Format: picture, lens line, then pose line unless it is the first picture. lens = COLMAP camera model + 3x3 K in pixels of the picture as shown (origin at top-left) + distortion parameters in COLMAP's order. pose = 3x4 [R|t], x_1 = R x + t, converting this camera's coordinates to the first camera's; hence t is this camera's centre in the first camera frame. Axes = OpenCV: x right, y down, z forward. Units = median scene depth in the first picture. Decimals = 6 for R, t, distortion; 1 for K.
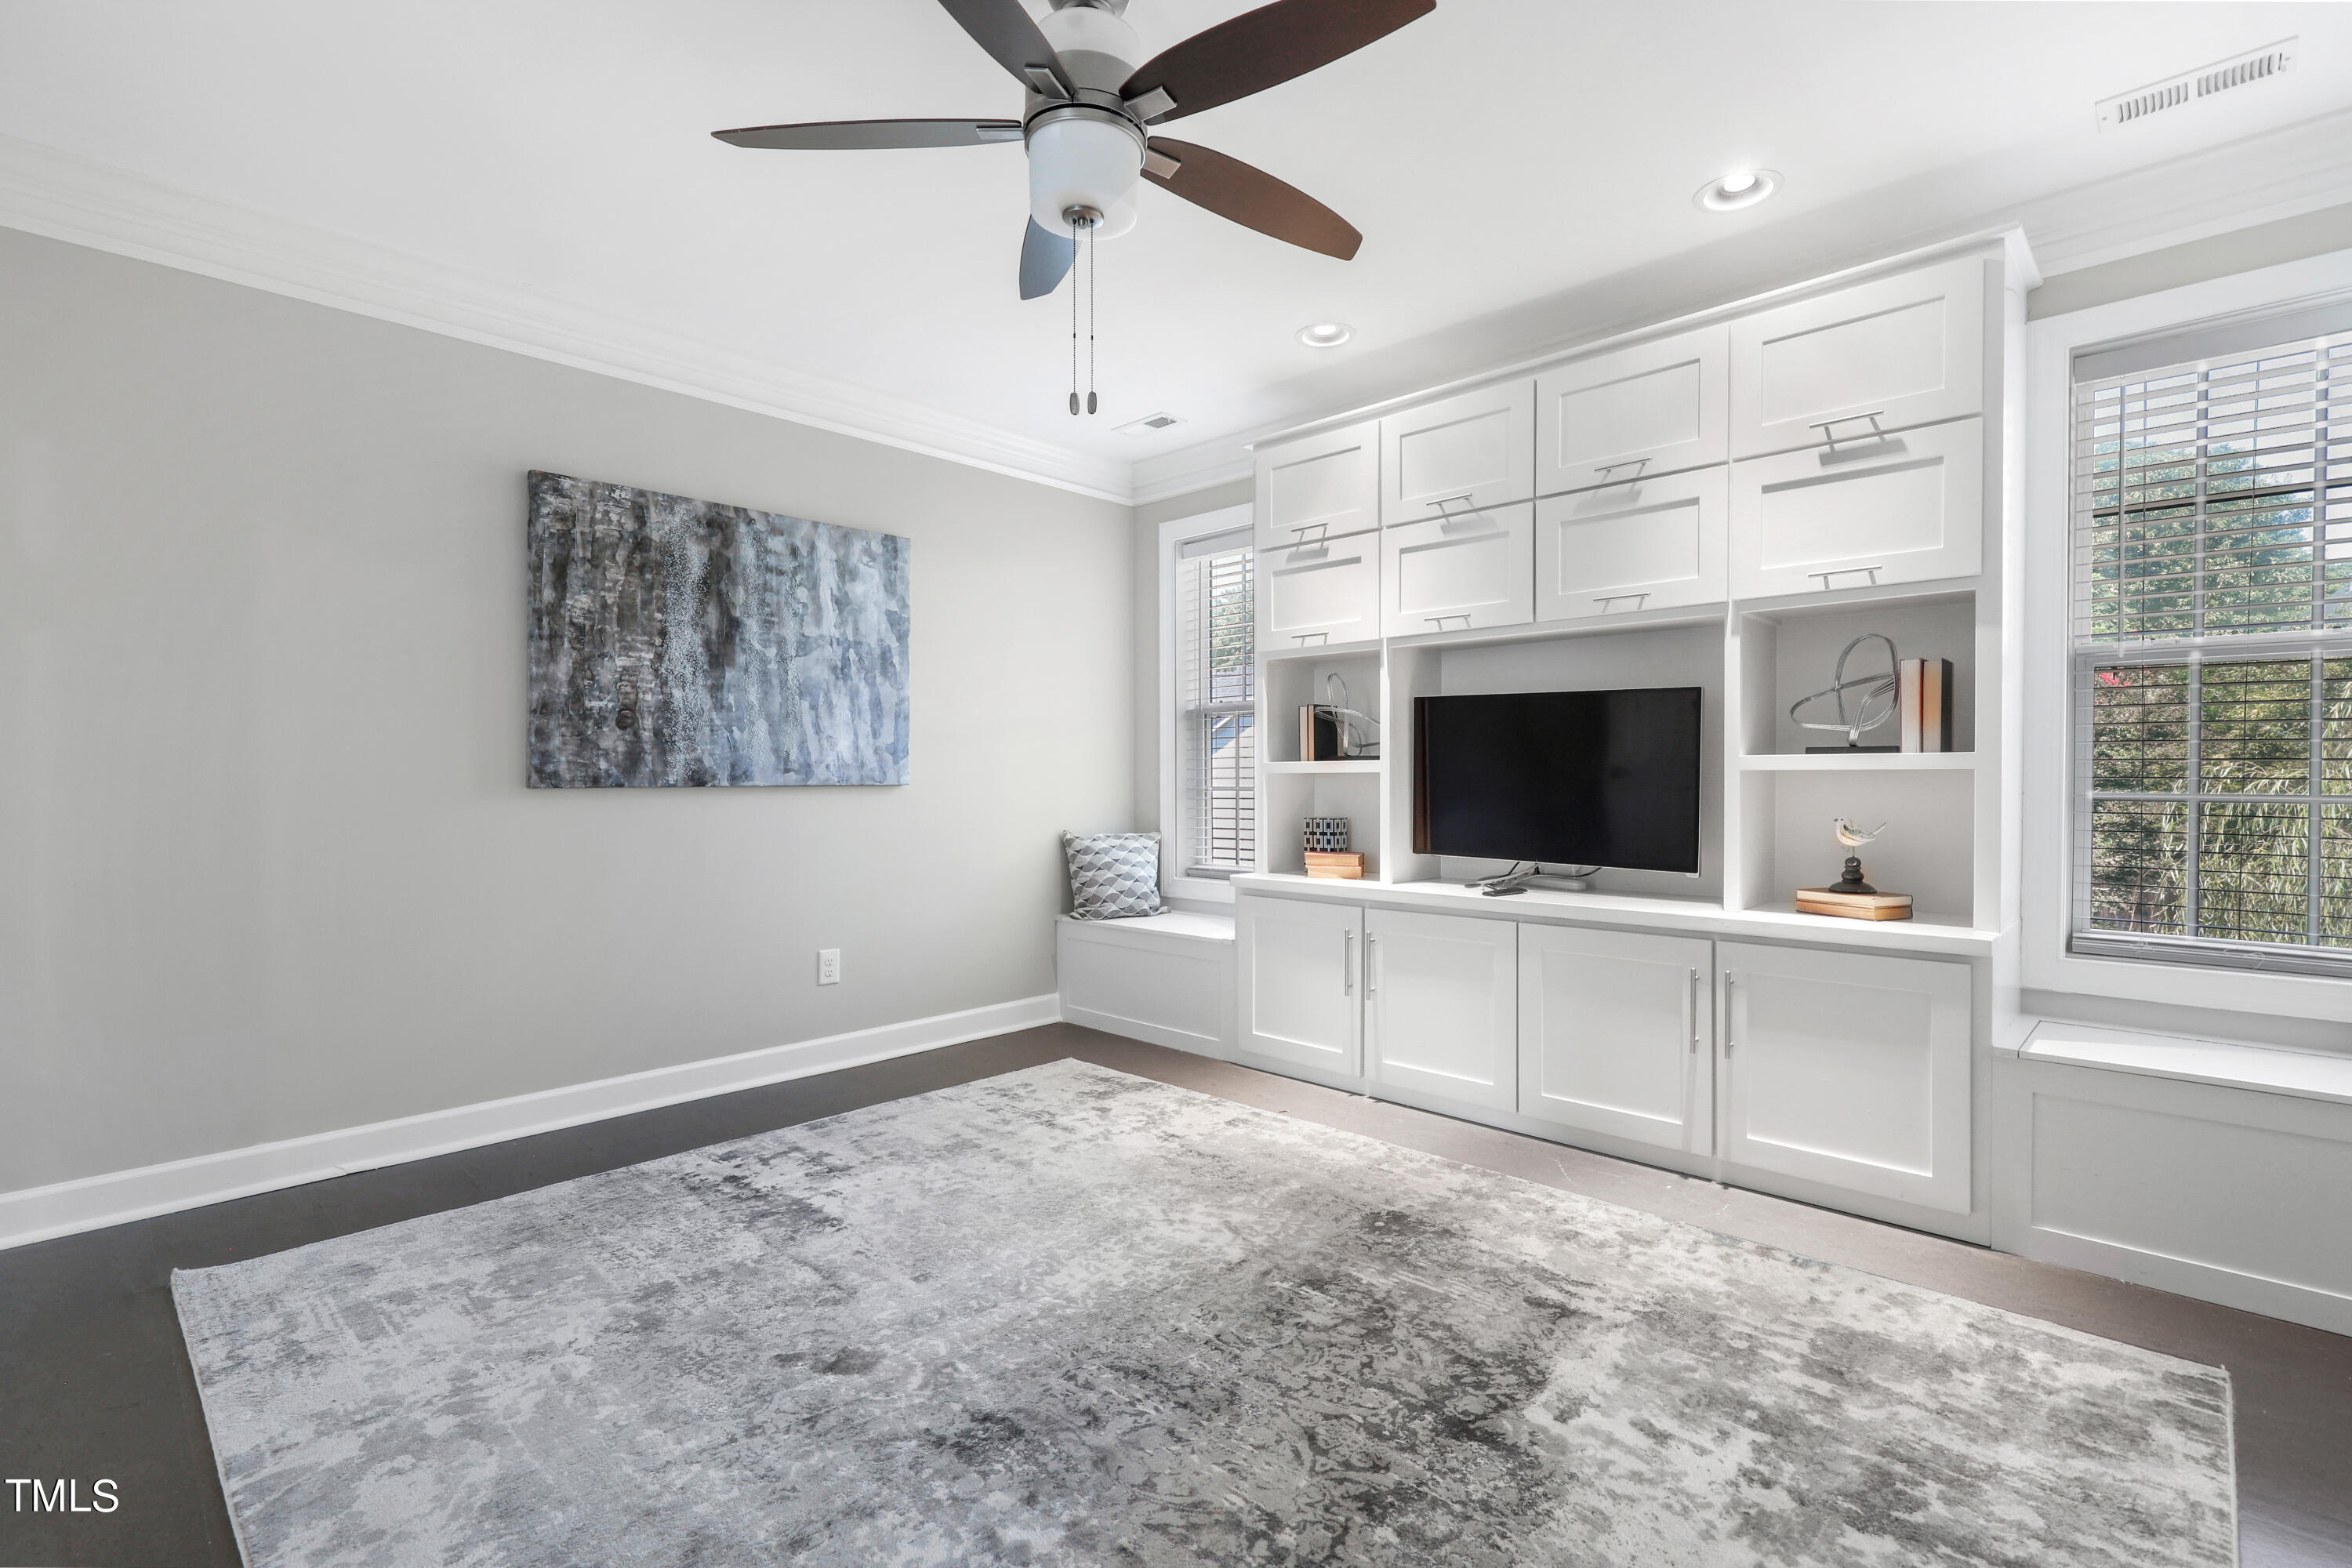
lens RADIAL K [[1084.9, 0, 1193.3], [0, 1084.9, 786.4], [0, 0, 1]] dist [-0.003295, 0.001297]
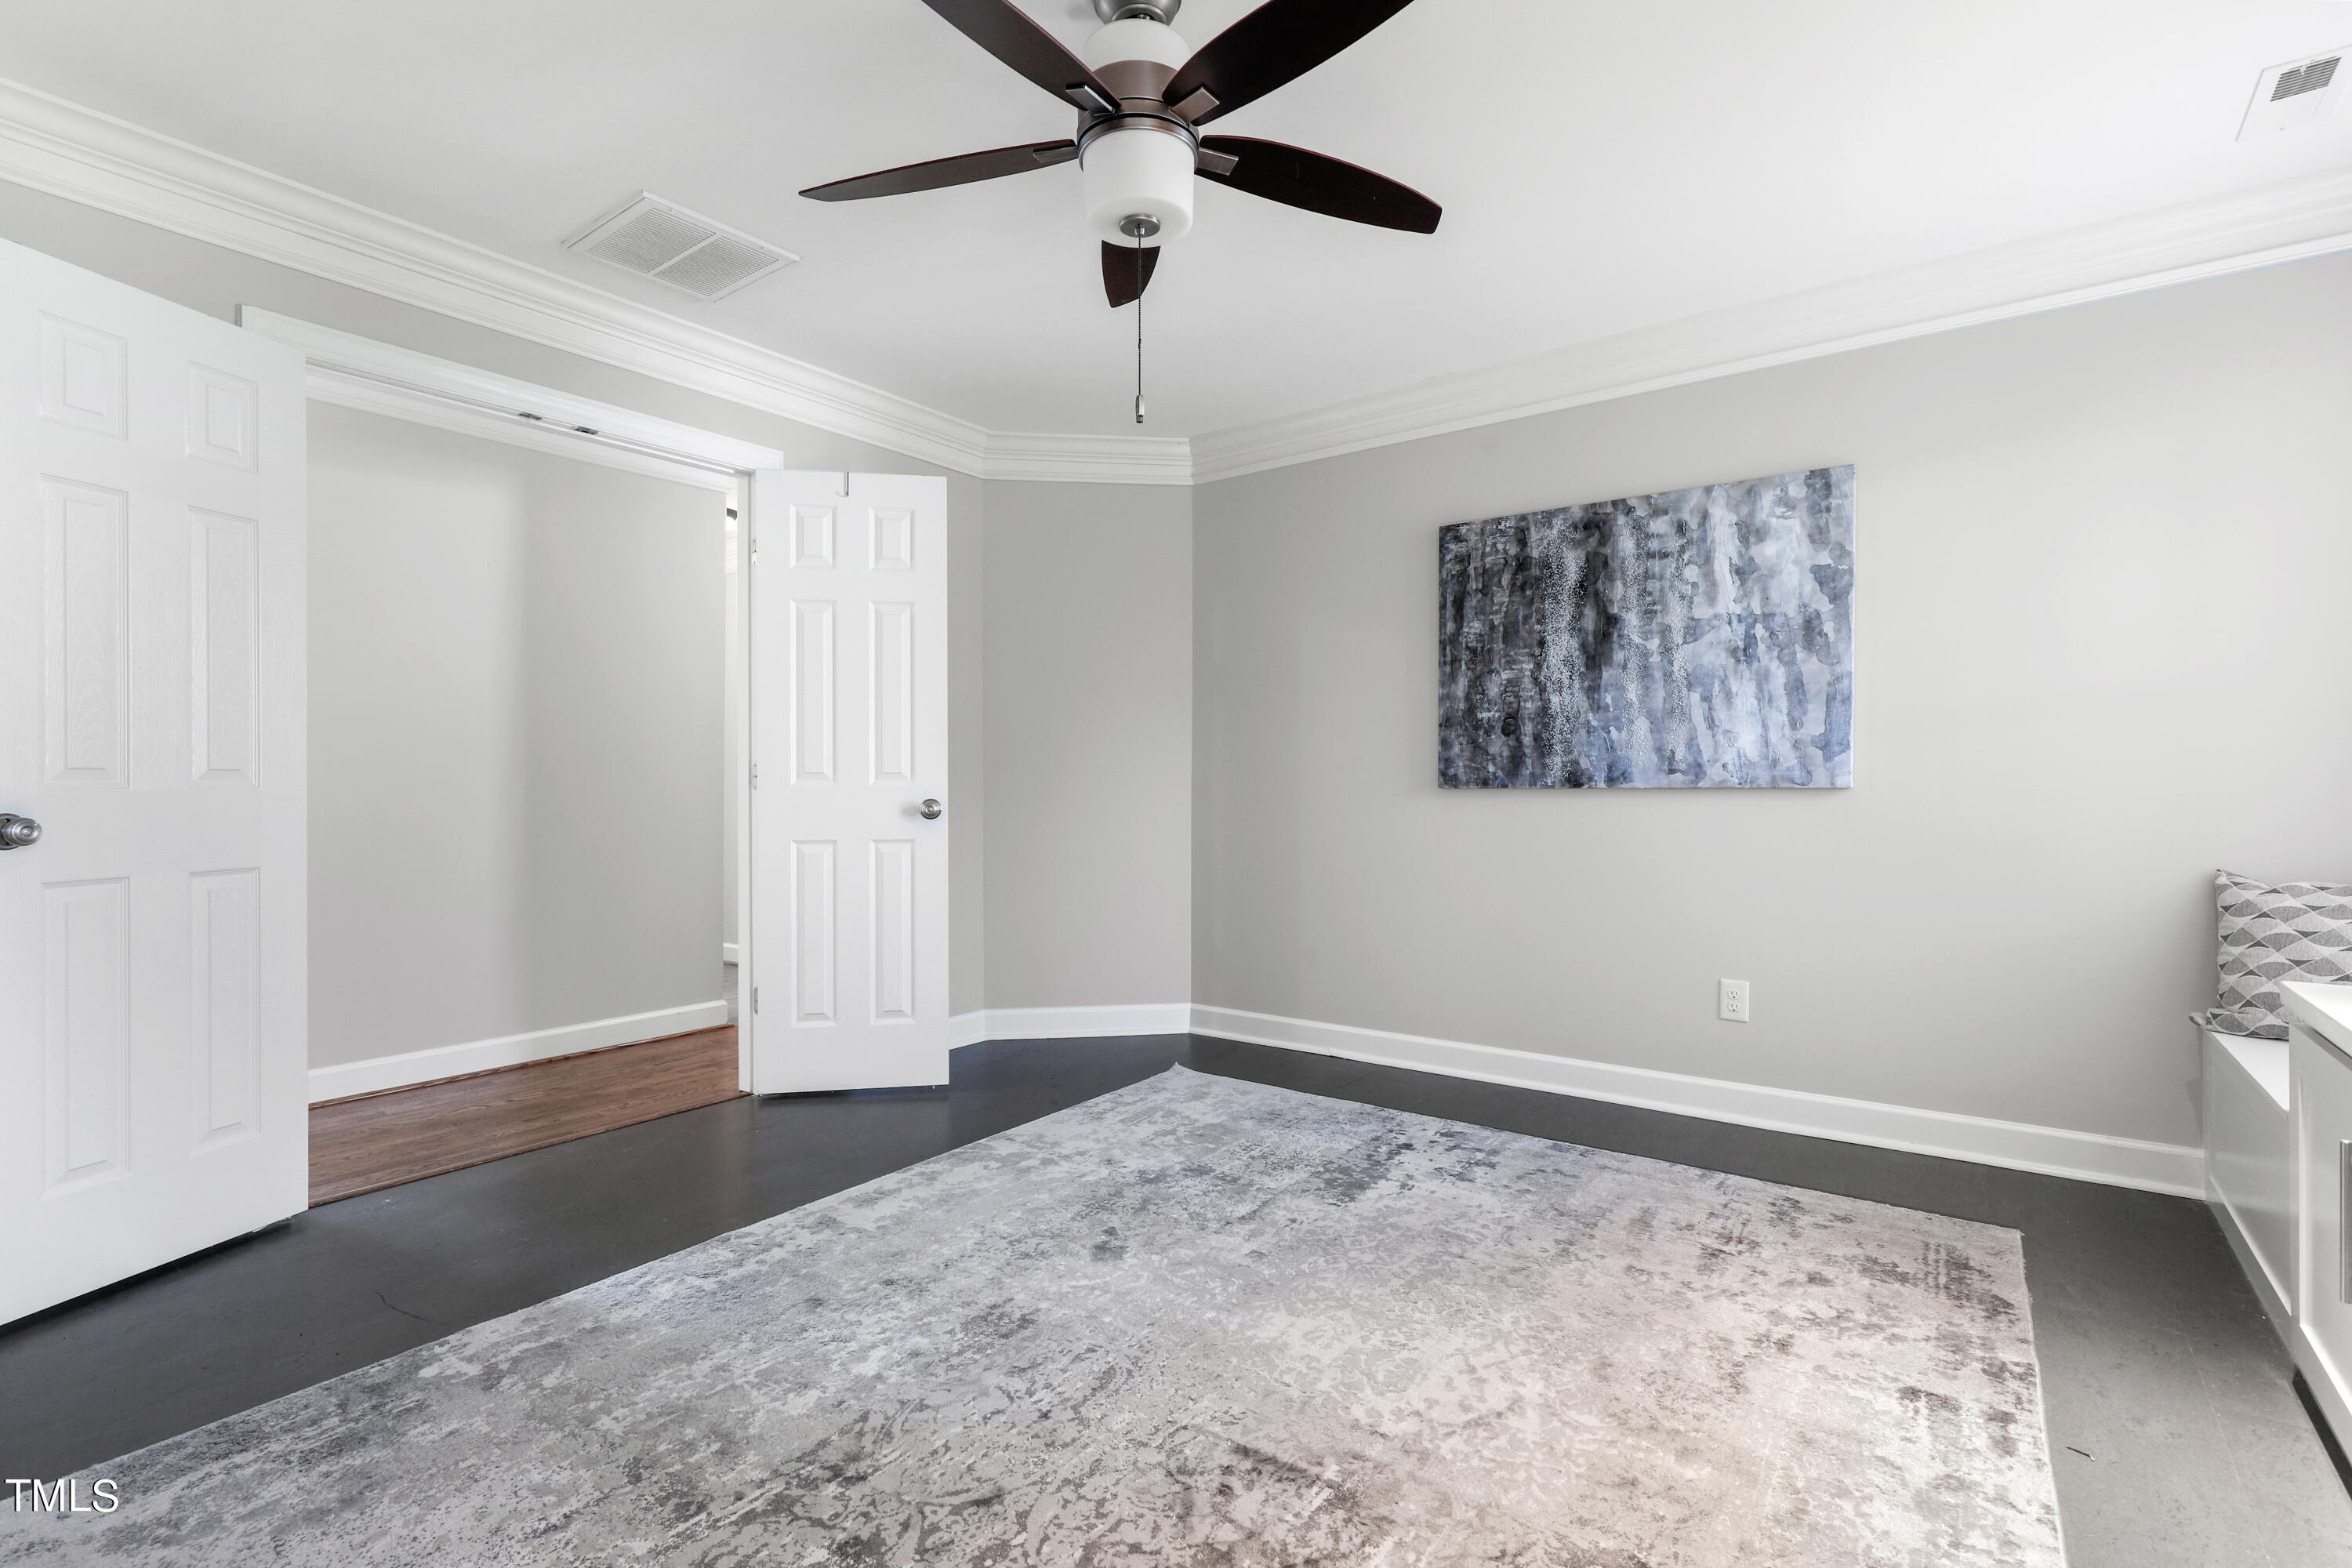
lens RADIAL K [[1084.9, 0, 1193.3], [0, 1084.9, 786.4], [0, 0, 1]] dist [-0.003295, 0.001297]
pose [[0.119533, 0.003892, -0.992823, 0.519856], [-0.004748, 0.999983, 0.003349, -0.003359], [0.992819, 0.004313, 0.119549, 0.534818]]
